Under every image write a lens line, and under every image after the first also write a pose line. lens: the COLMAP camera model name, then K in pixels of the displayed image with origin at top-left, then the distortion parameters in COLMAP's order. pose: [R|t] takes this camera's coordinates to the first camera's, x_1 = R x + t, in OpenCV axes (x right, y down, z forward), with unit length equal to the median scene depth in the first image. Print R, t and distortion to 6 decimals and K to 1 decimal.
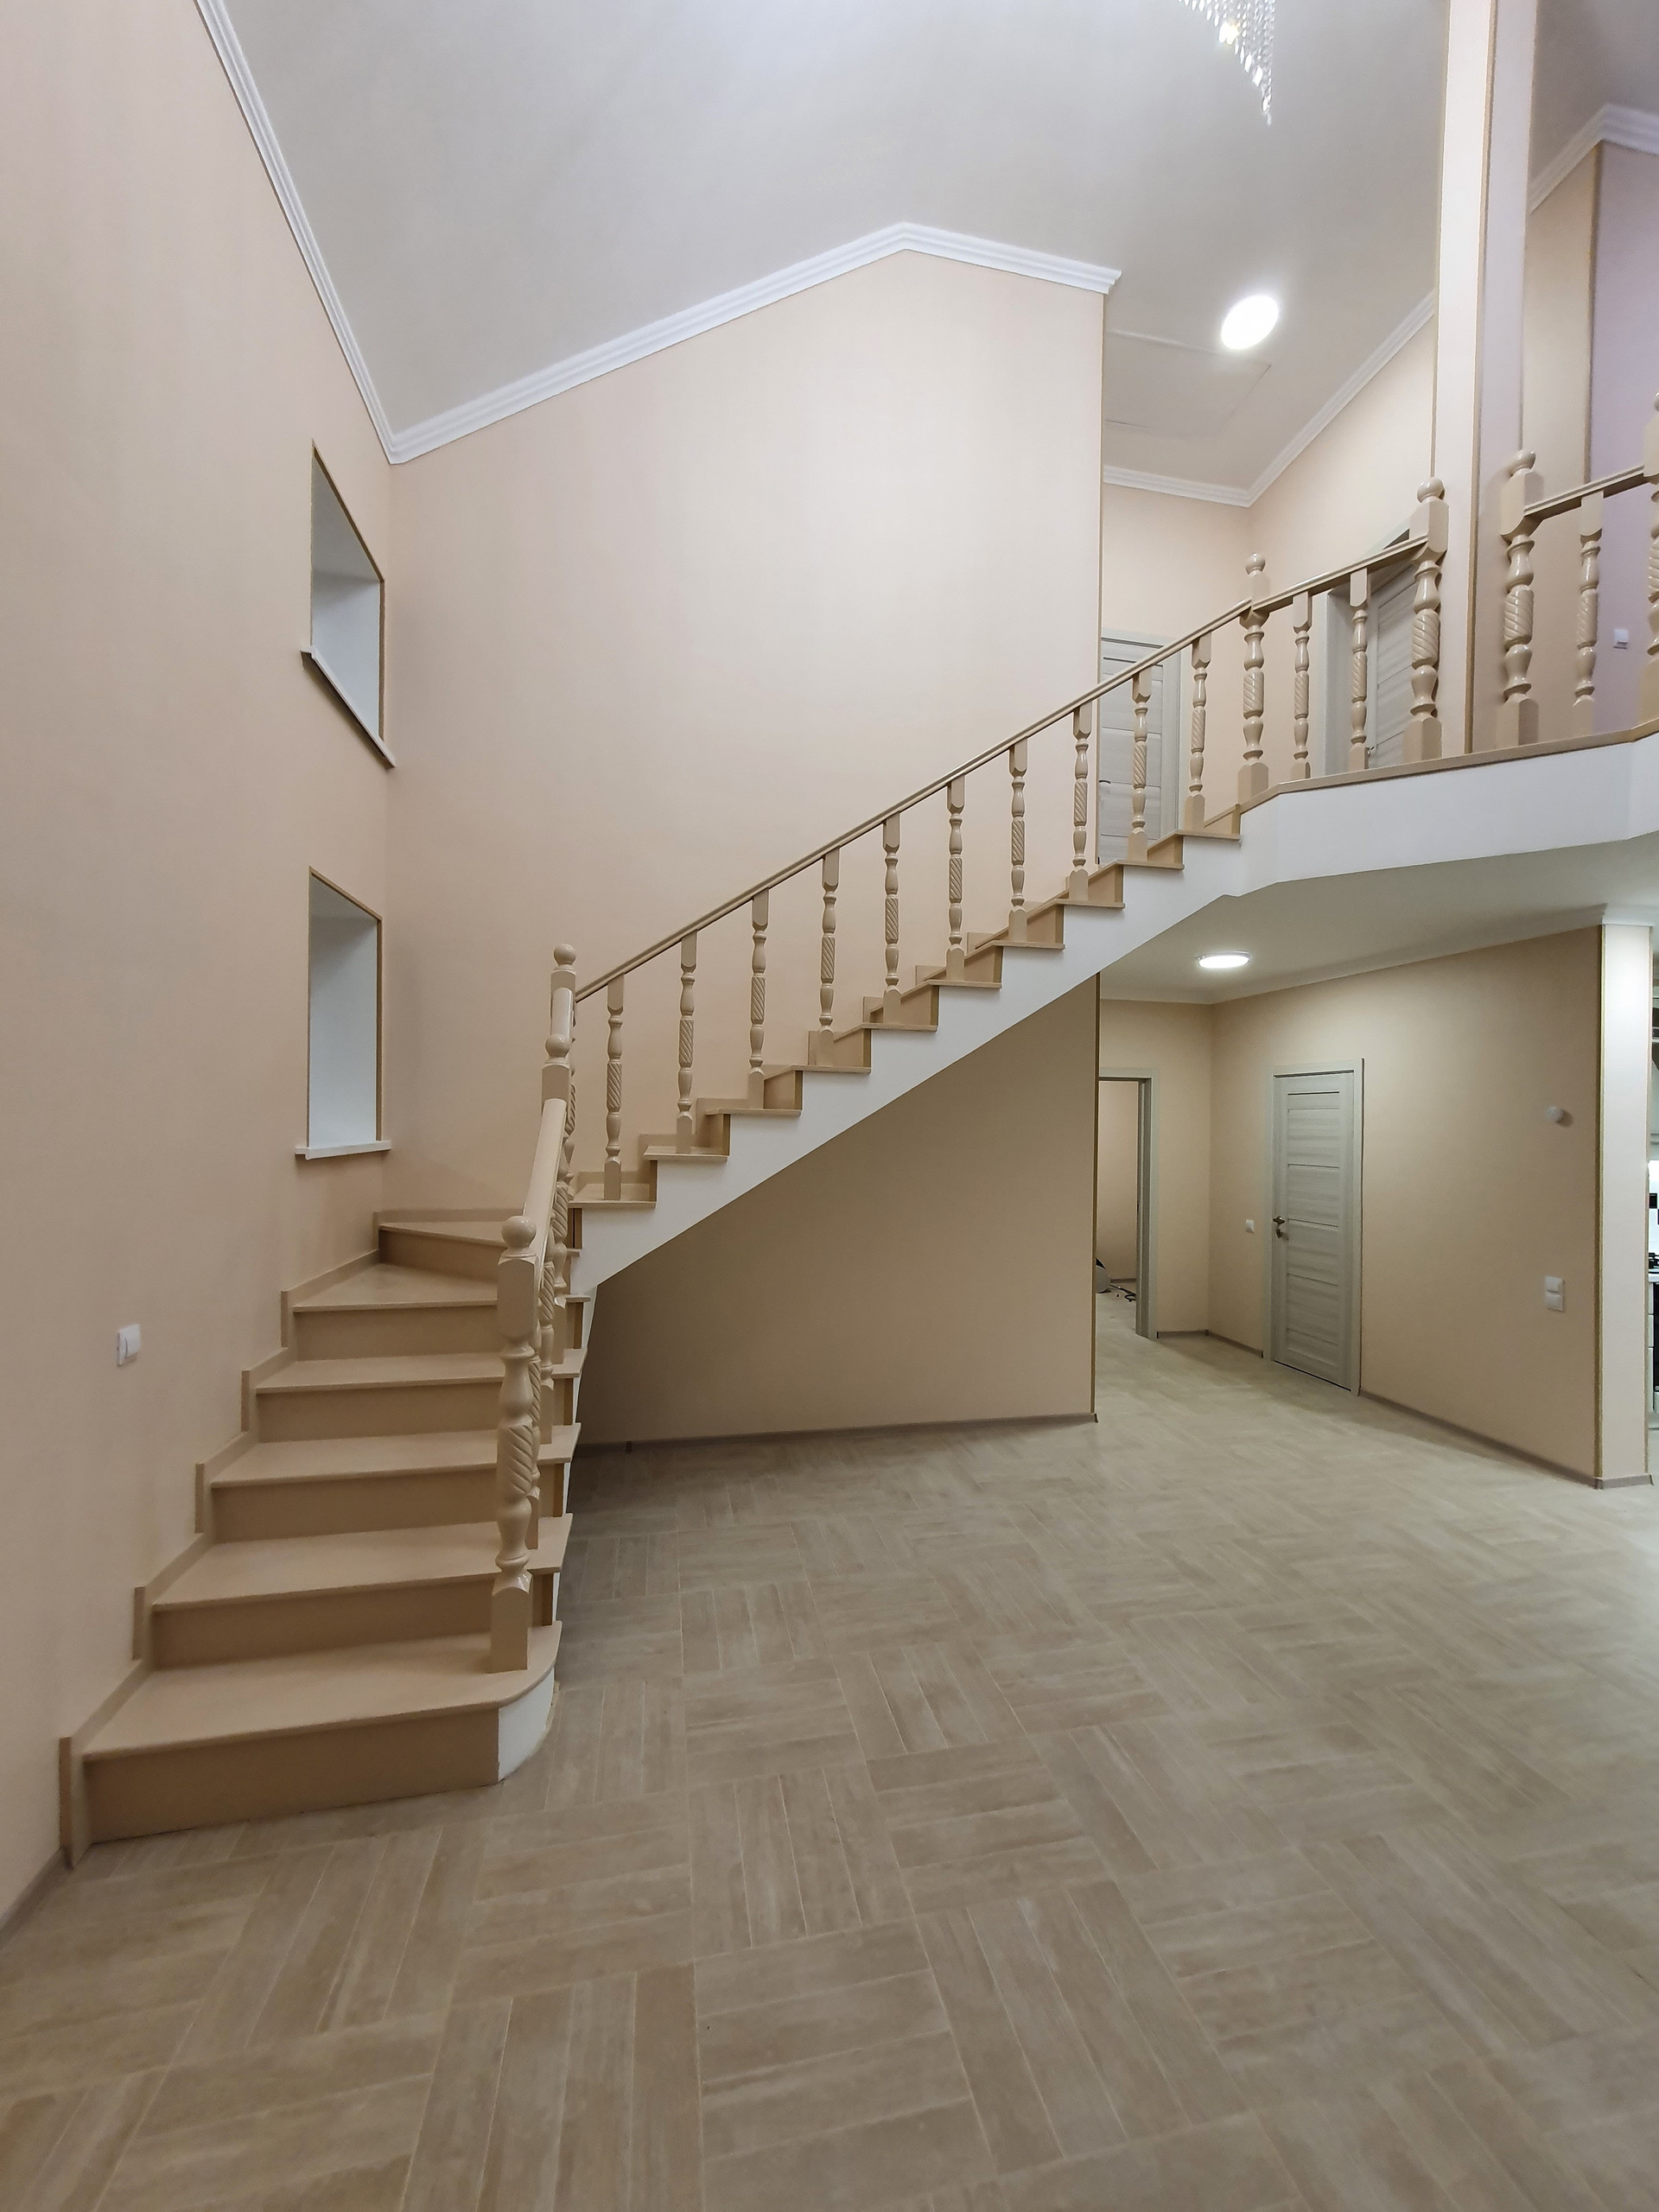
lens RADIAL K [[869.2, 0, 836.5], [0, 869.2, 1119.9], [0, 0, 1]] dist [0.003991, 0.000547]
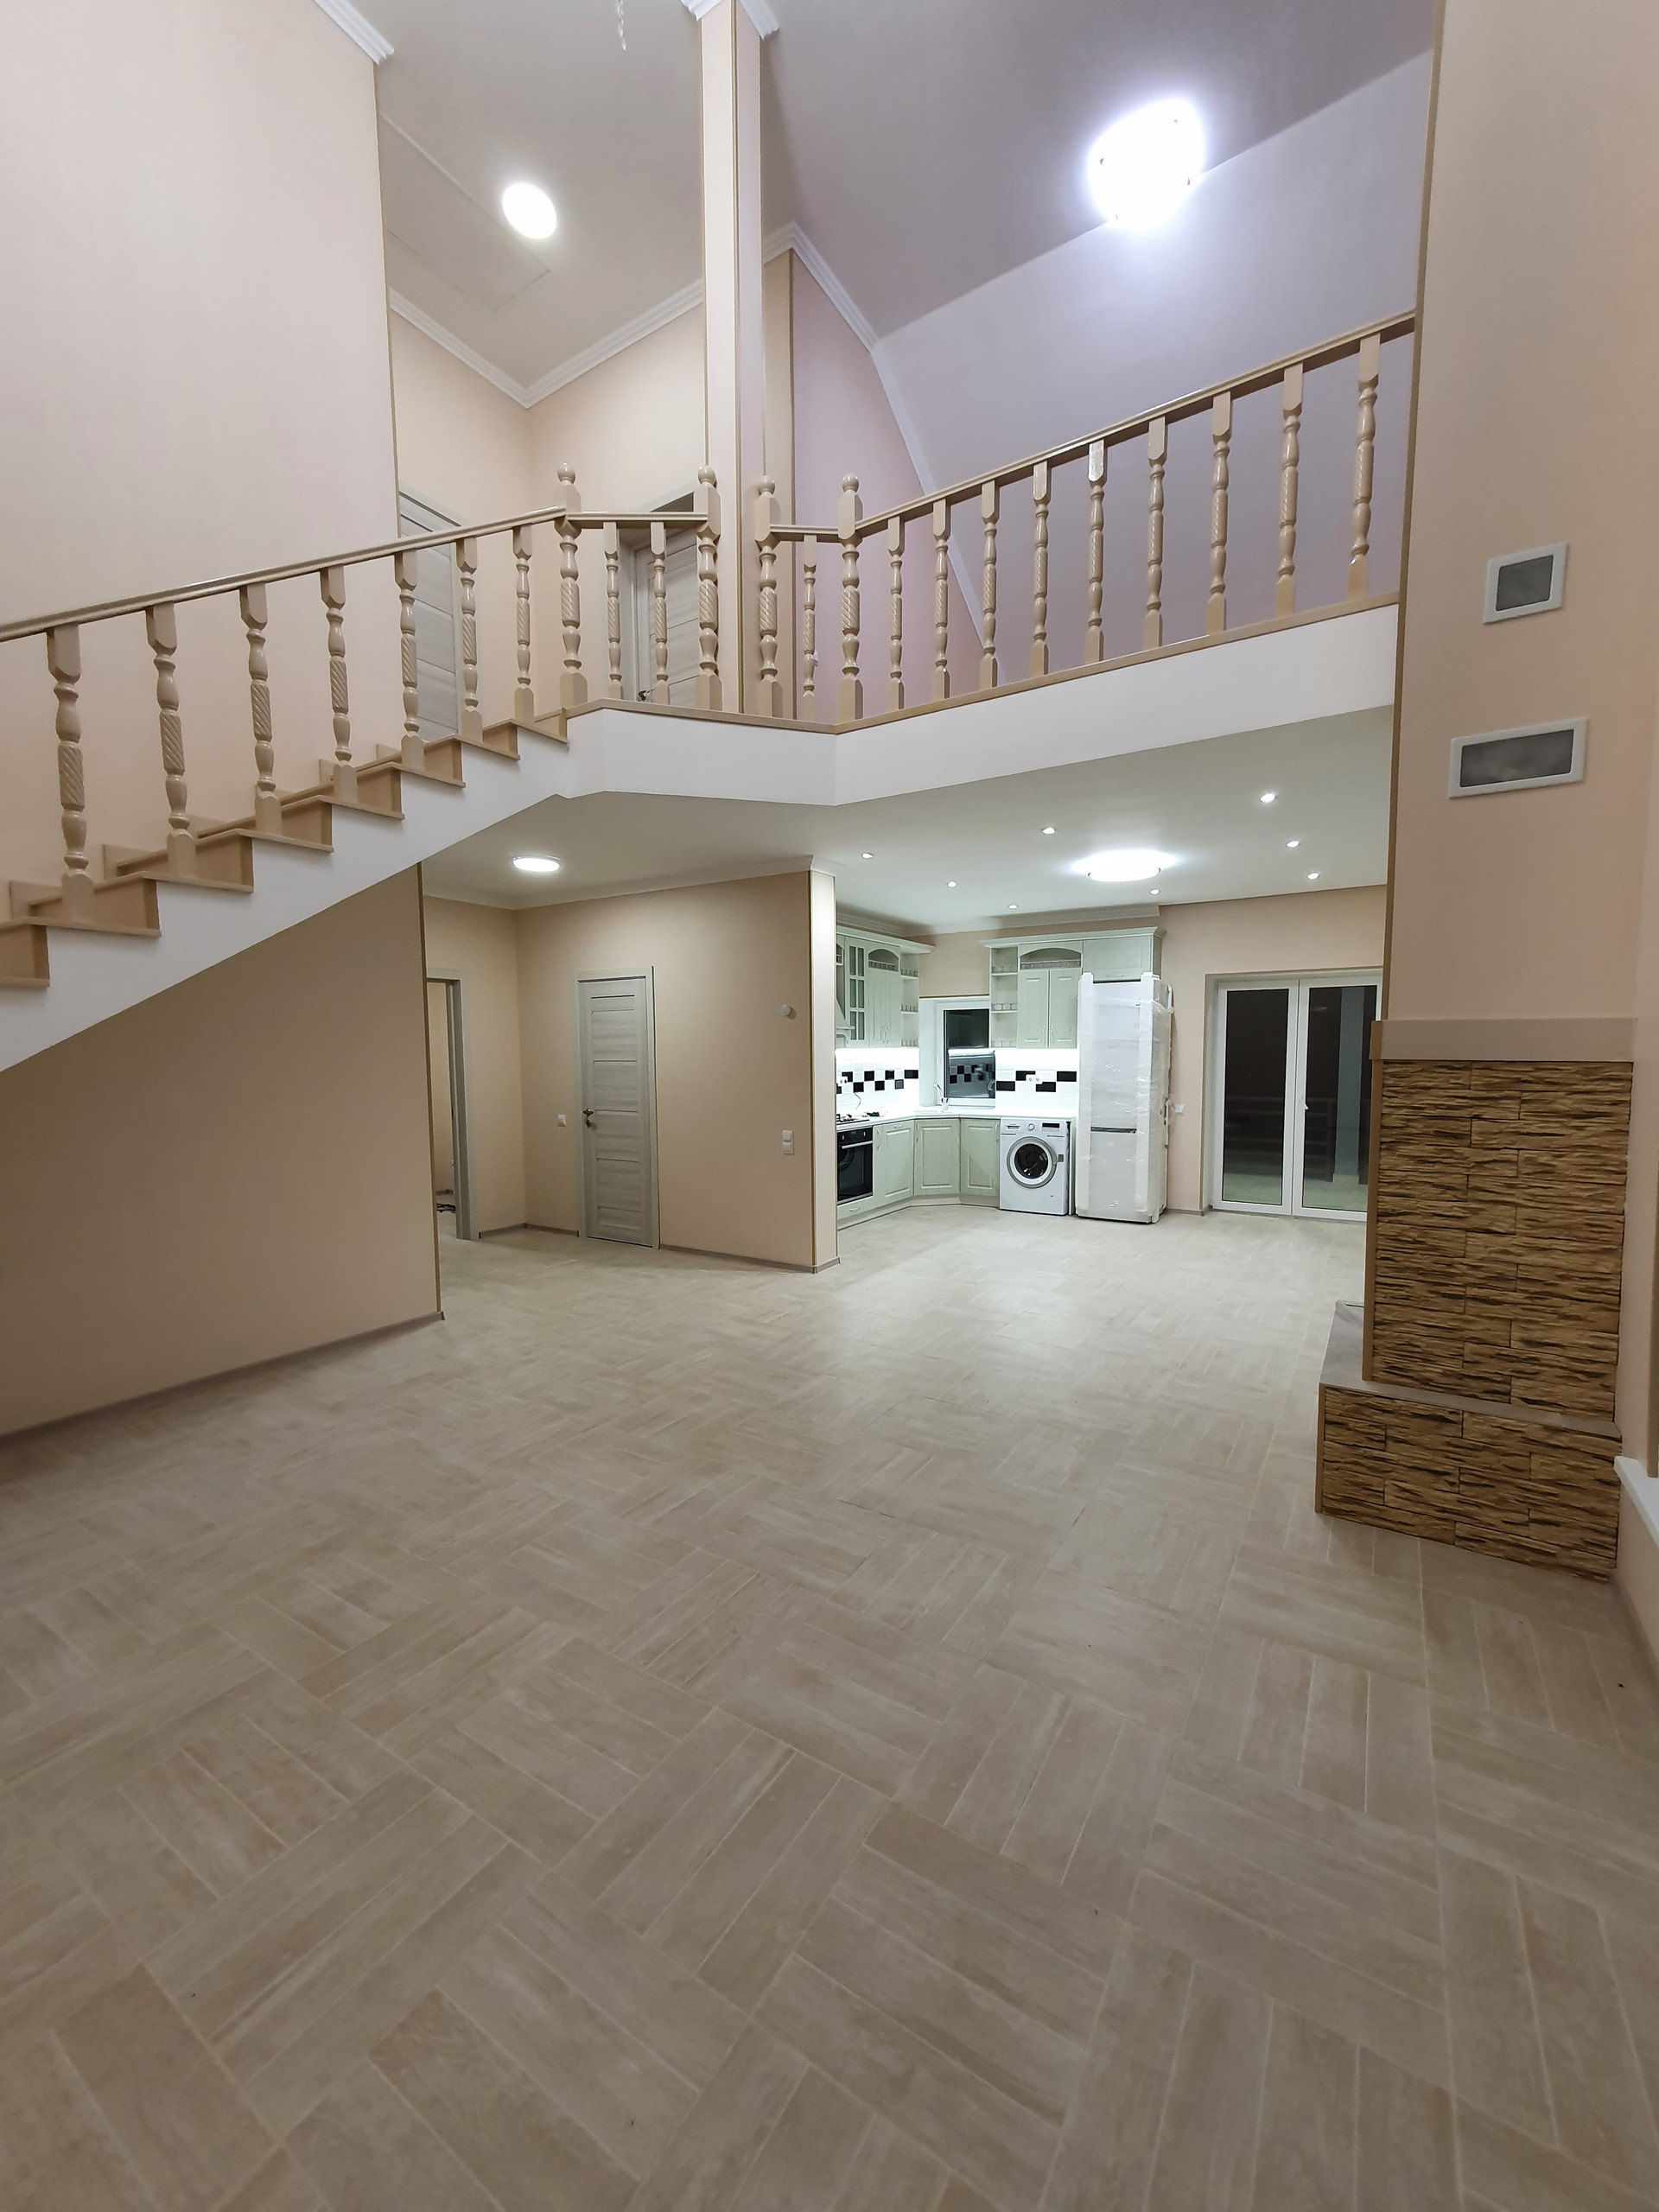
lens RADIAL K [[869.2, 0, 843.2], [0, 869.2, 1120.2], [0, 0, 1]] dist [0.003991, 0.000547]
pose [[0.693300, -0.075809, 0.716651, -0.106973], [0.012318, 0.995553, 0.093395, 0.044407], [-0.720544, -0.055923, 0.691151, -0.005494]]
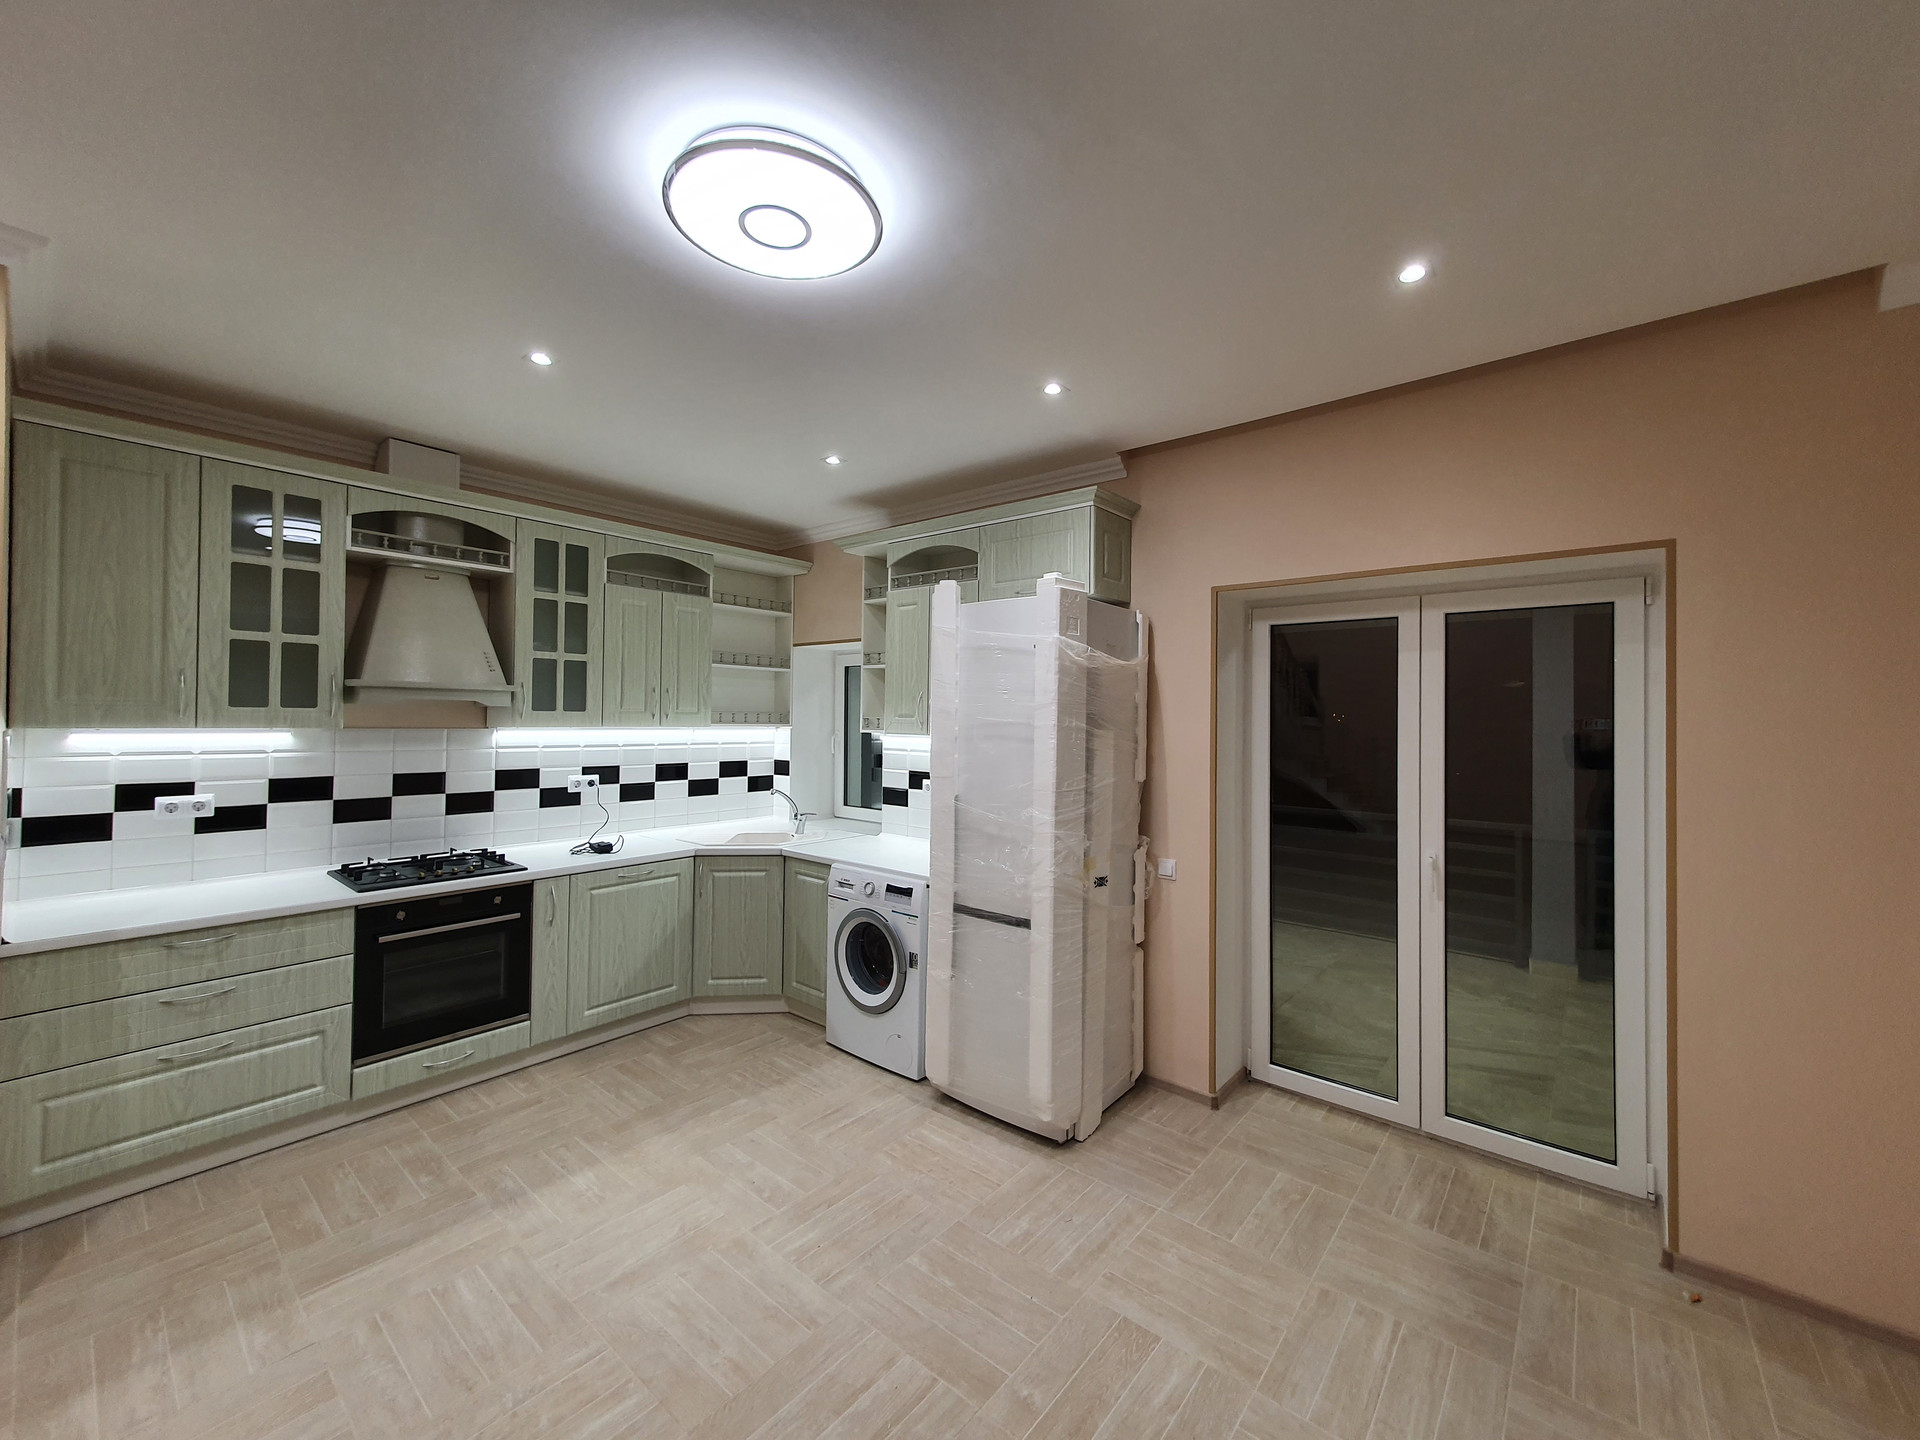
lens RADIAL K [[754.5, 0, 970.4], [0, 754.5, 707.7], [0, 0, 1]] dist [0.003991, 0.000547]
pose [[0.780442, 0.006425, 0.625196, 0.897321], [-0.005667, 0.999979, -0.003203, 0.043641], [-0.625203, -0.001043, 0.780461, 0.240333]]
